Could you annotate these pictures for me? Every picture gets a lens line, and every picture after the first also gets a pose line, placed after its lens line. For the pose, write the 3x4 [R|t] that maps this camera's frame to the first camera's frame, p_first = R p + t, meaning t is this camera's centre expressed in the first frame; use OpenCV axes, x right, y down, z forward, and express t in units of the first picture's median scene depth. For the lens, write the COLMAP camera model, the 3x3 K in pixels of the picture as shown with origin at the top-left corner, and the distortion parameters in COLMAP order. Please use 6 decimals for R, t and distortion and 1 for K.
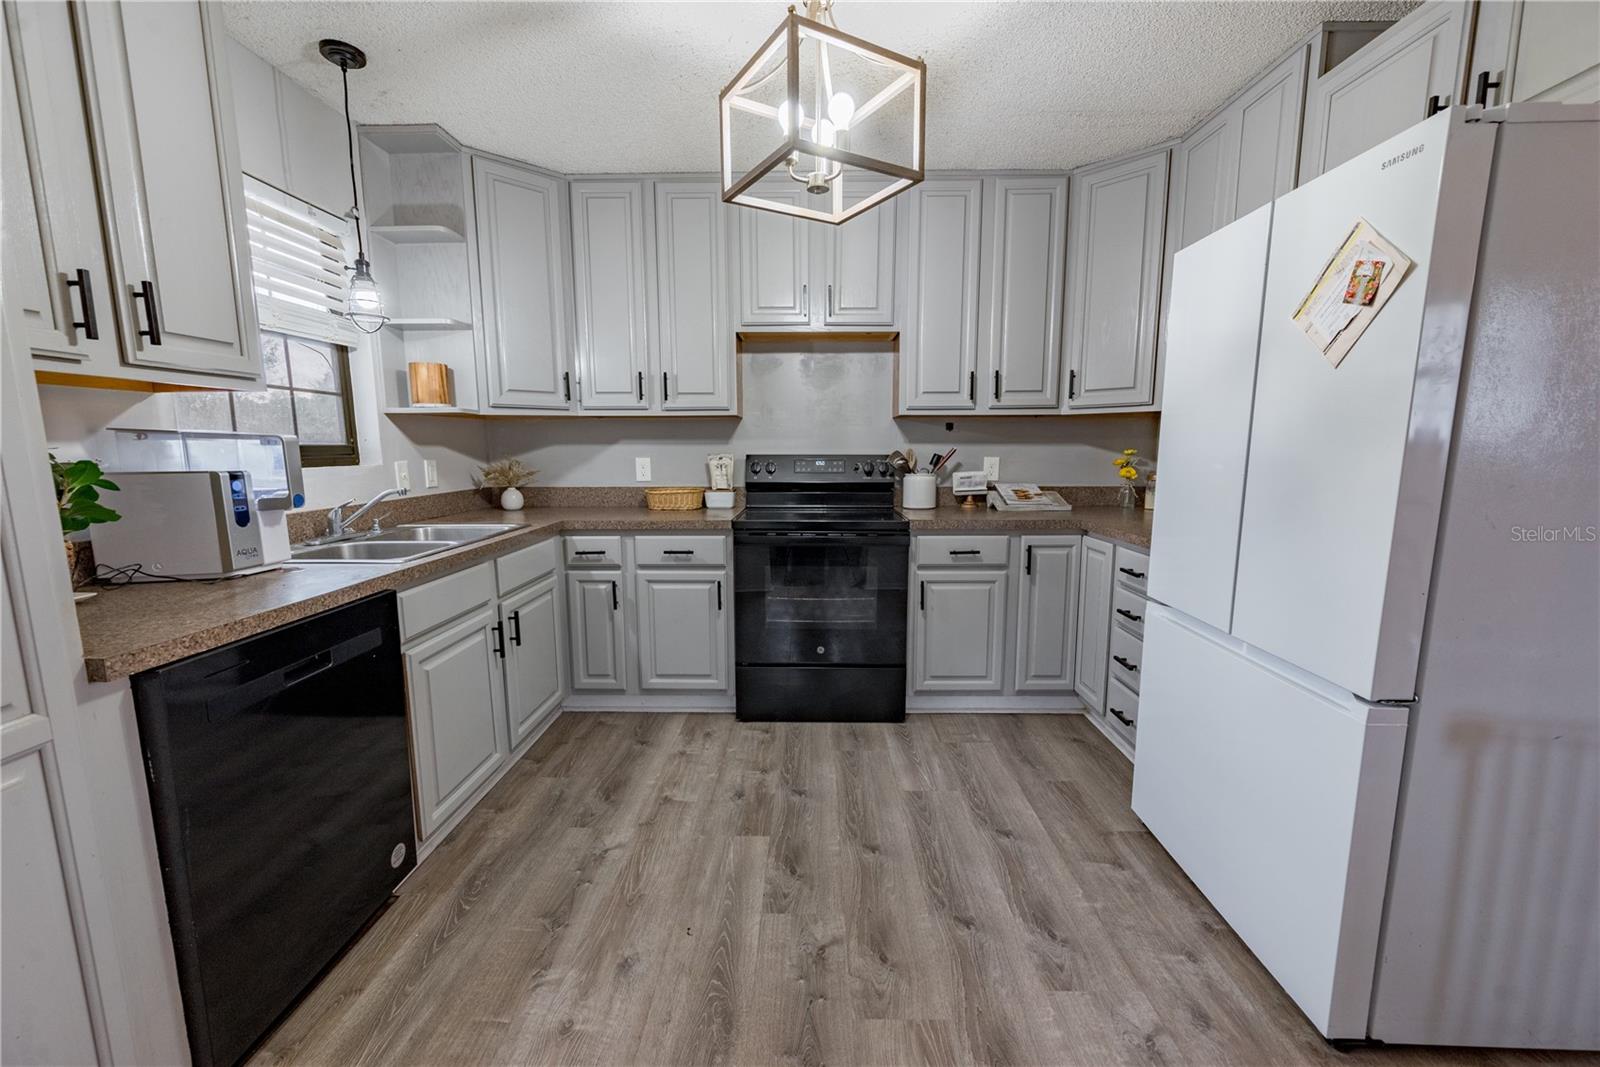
lens RADIAL K [[631.7, 0, 804.2], [0, 631.7, 534.8], [0, 0, 1]] dist [-0.000478, 0.000235]
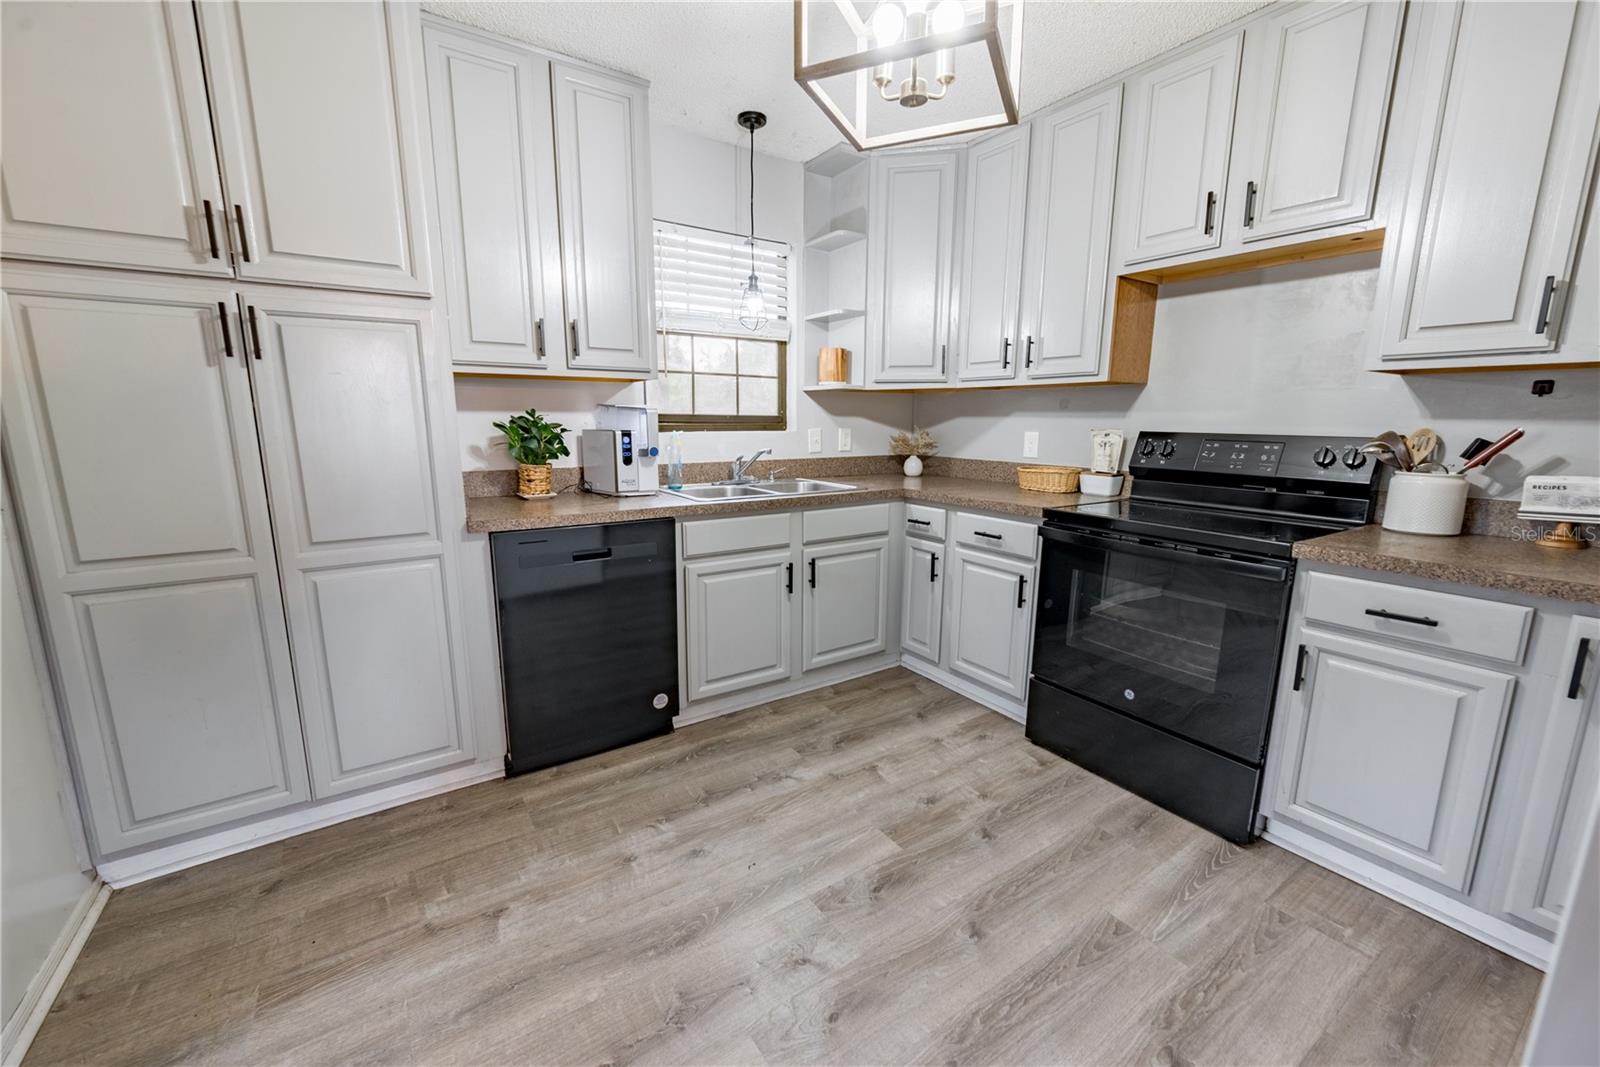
lens RADIAL K [[631.7, 0, 804.2], [0, 631.7, 534.8], [0, 0, 1]] dist [-0.000478, 0.000235]
pose [[0.569772, 0.158008, -0.806470, 0.424058], [-0.124170, 0.986628, 0.105580, -0.039871], [0.812368, 0.039983, 0.581773, 0.268694]]
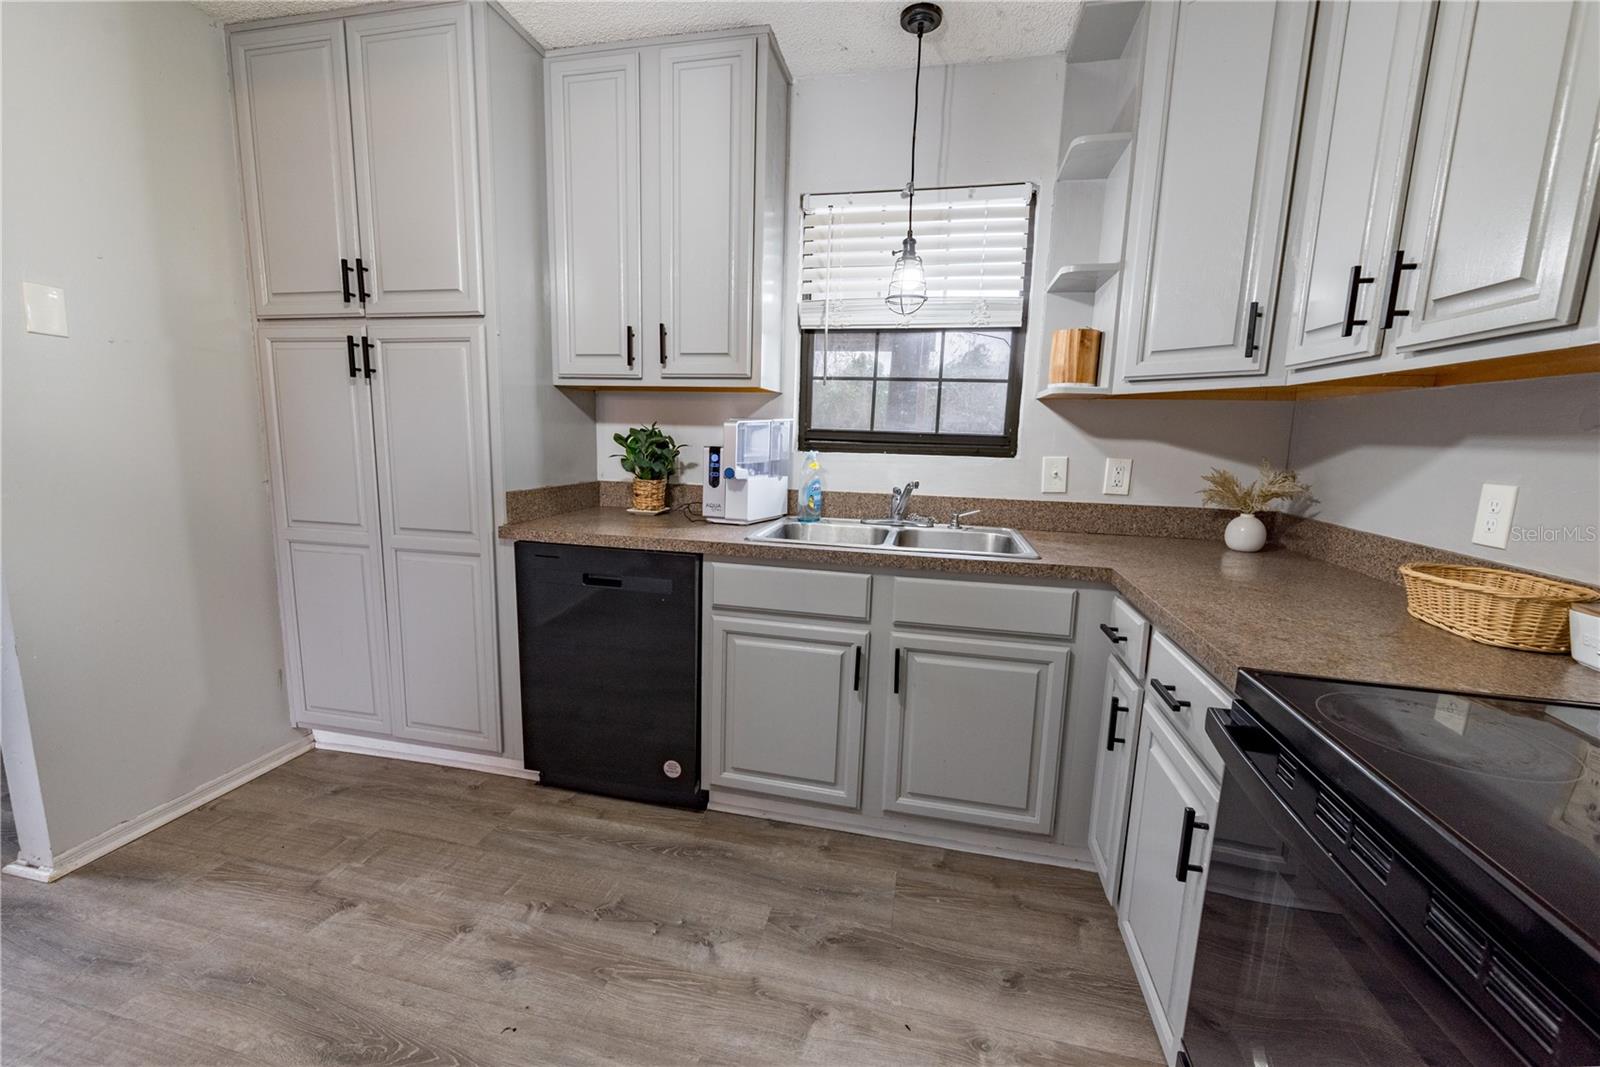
lens RADIAL K [[654.5, 0, 786.9], [0, 654.5, 533.5], [0, 0, 1]] dist [0.000190, -0.000080]
pose [[-0.215544, 0.153632, -0.964333, 0.291330], [-0.162119, 0.968211, 0.190486, -0.131393], [0.962943, 0.197395, -0.183785, 0.883068]]
